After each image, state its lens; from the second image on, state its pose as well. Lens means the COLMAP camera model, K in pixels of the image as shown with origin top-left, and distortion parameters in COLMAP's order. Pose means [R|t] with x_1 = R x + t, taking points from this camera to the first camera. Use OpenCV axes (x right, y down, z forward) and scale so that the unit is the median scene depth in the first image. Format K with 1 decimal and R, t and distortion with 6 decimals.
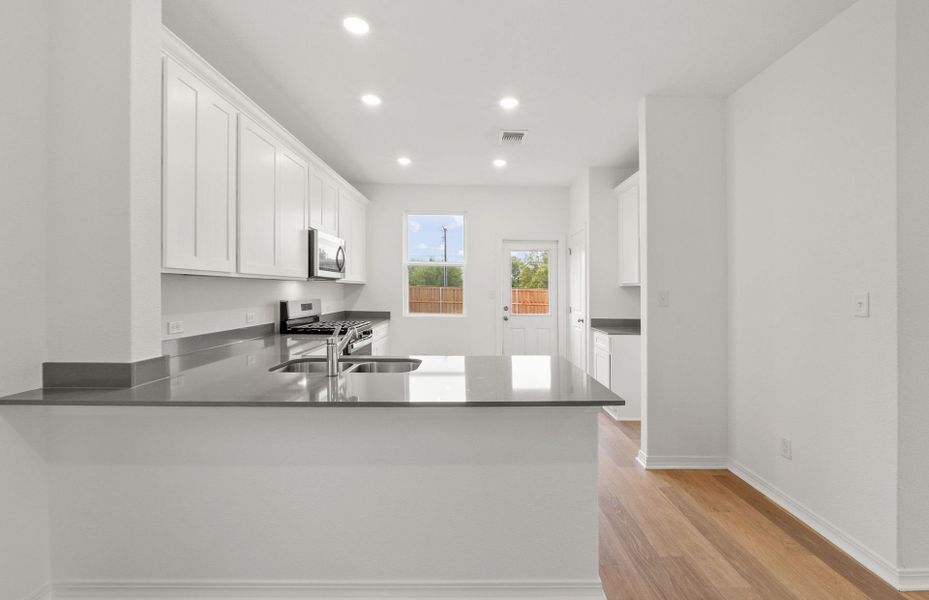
lens RADIAL K [[388.3, 0, 488.6], [0, 388.3, 290.6], [0, 0, 1]] dist [-0.004242, -0.000043]
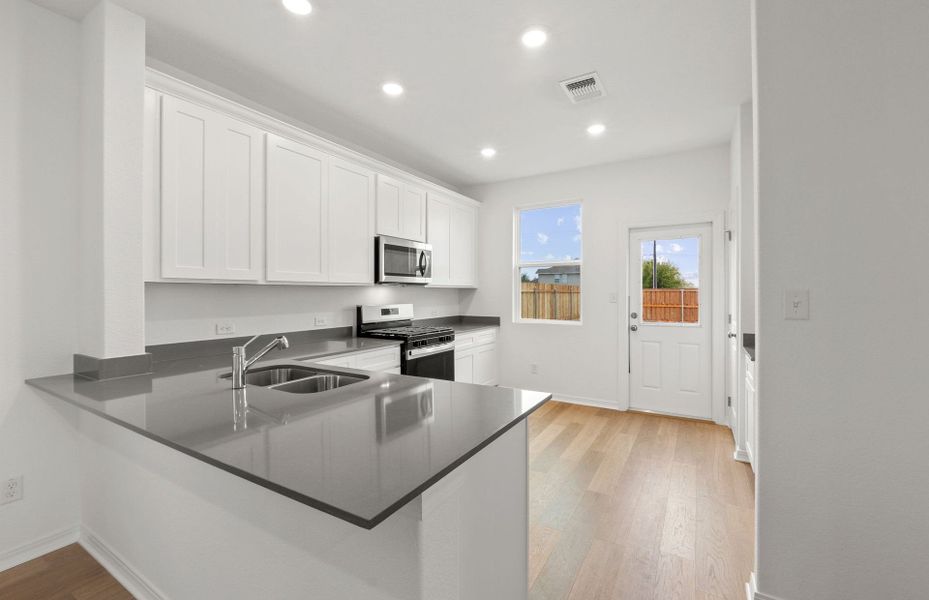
lens RADIAL K [[388.3, 0, 478.7], [0, 388.3, 293.0], [0, 0, 1]] dist [-0.004242, -0.000043]
pose [[0.848706, -0.014107, -0.528677, 0.251037], [0.012676, 0.999900, -0.006331, 0.001986], [0.528713, -0.001329, 0.848799, 0.220898]]
